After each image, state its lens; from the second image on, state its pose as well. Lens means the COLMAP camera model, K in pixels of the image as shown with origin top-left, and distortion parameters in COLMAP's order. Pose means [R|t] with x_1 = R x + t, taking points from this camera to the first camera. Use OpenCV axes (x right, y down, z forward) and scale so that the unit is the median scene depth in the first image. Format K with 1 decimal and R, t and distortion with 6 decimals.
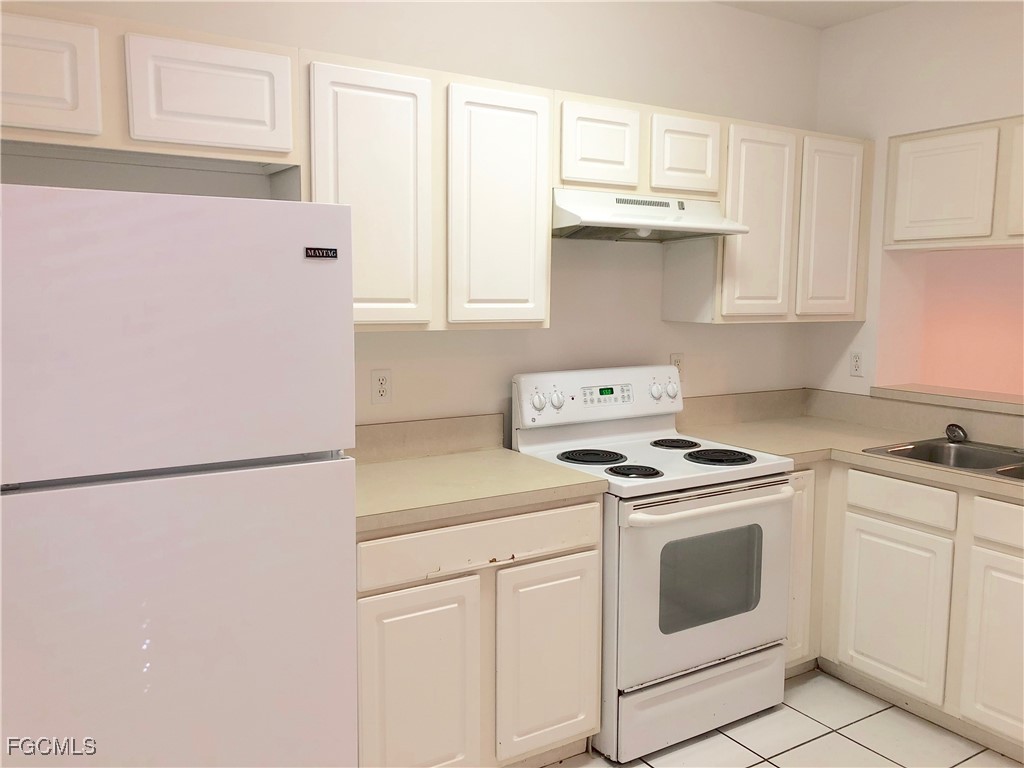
lens RADIAL K [[831.5, 0, 508.3], [0, 831.5, 376.0], [0, 0, 1]] dist [0.007569, 0.009637]
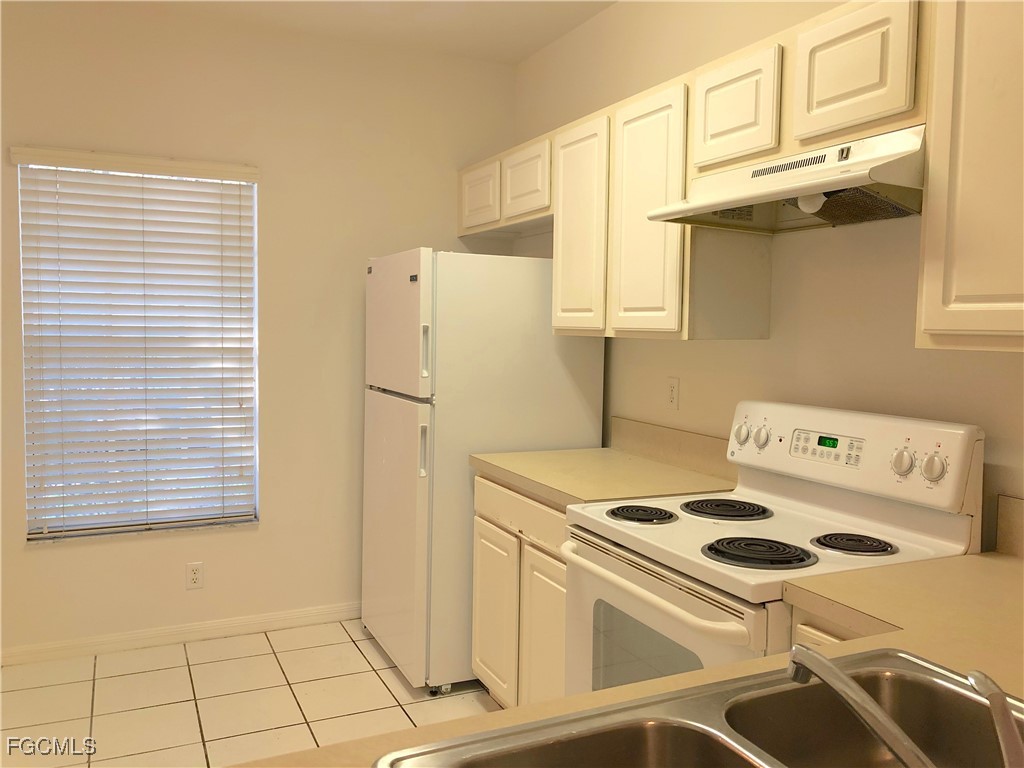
lens RADIAL K [[831.5, 0, 510.9], [0, 831.5, 377.5], [0, 0, 1]] dist [0.007569, 0.009637]
pose [[-0.115662, 0.052510, -0.991900, 0.863196], [-0.122939, 0.990167, 0.066753, -0.050197], [0.985651, 0.129664, -0.108069, 0.843538]]
